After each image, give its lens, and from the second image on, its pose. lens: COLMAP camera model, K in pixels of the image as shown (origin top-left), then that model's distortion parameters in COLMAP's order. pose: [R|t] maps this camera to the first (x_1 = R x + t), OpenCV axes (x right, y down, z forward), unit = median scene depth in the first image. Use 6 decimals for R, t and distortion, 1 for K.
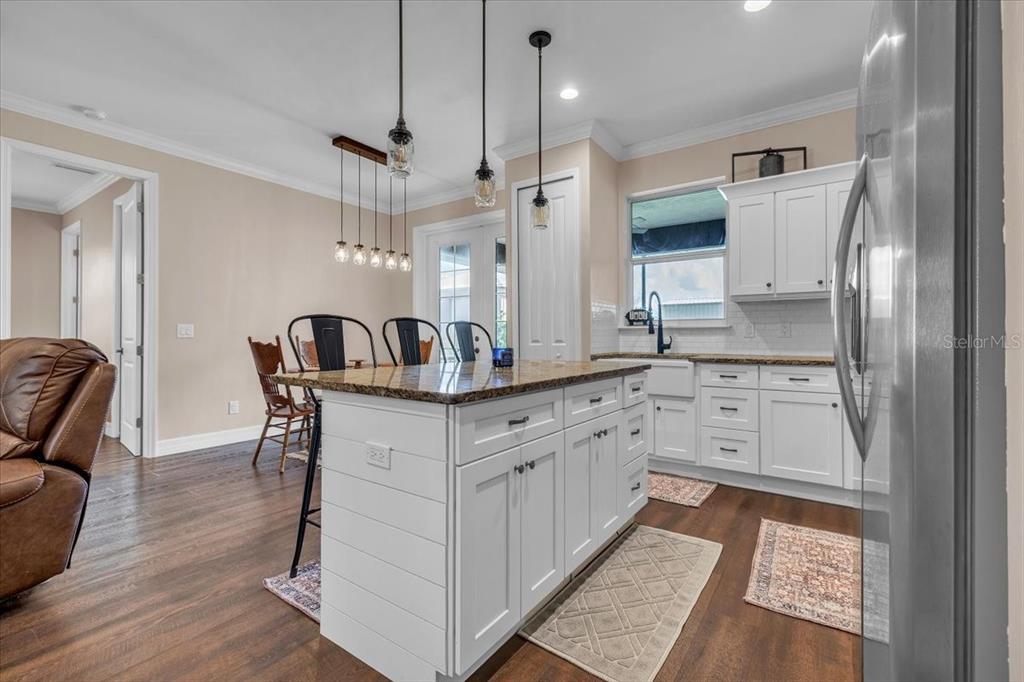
lens RADIAL K [[443.8, 0, 519.2], [0, 443.8, 332.7], [0, 0, 1]] dist [0.004703, 0.001858]
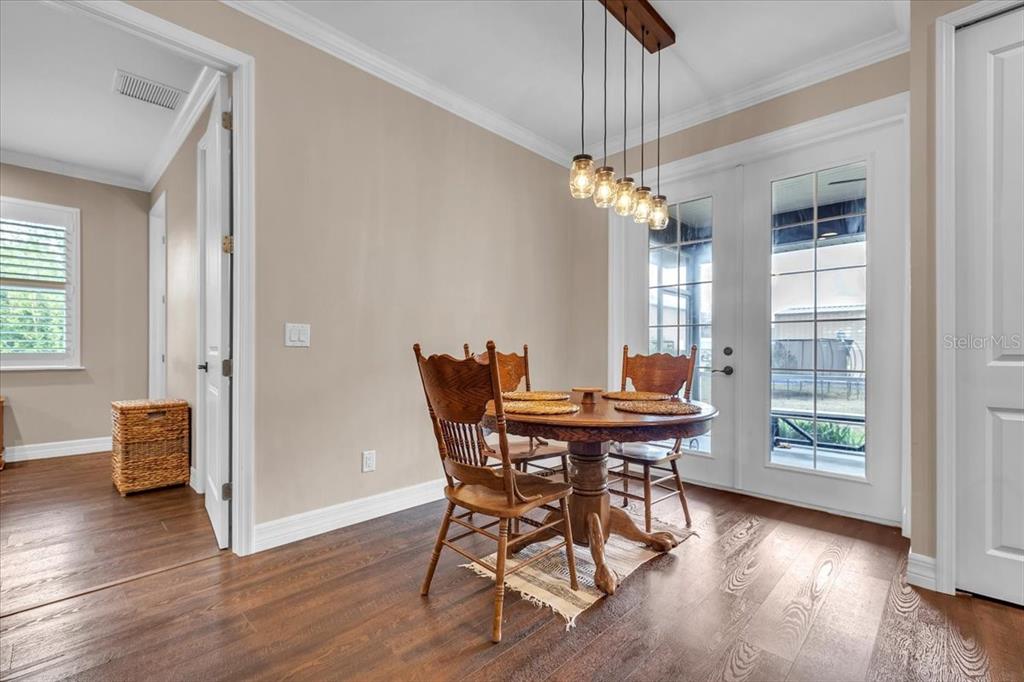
lens RADIAL K [[461.3, 0, 526.7], [0, 461.3, 348.5], [0, 0, 1]] dist [0.007775, -0.000083]
pose [[0.987869, 0.005334, -0.155199, -0.414173], [-0.004028, 0.999954, 0.008730, 0.008897], [0.155238, -0.007999, 0.987845, 0.517442]]
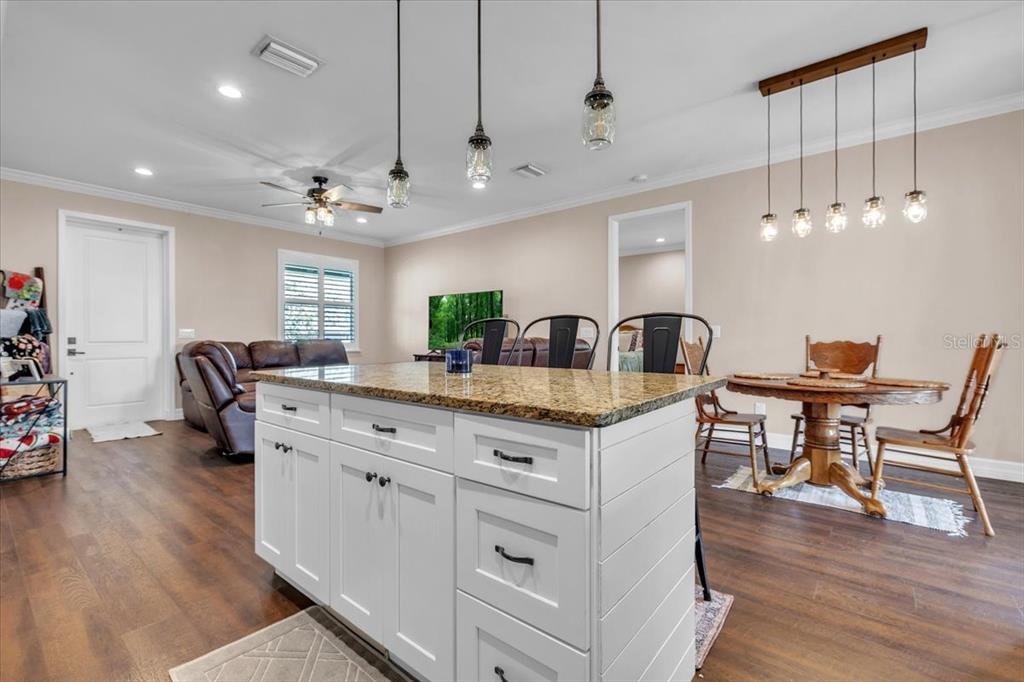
lens RADIAL K [[443.8, 0, 518.2], [0, 443.8, 337.9], [0, 0, 1]] dist [0.004703, 0.001858]
pose [[-0.055536, 0.003047, -0.998452, 0.448458], [0.009700, 0.999950, 0.002512, 0.005876], [0.998410, -0.009545, -0.055563, 0.658392]]
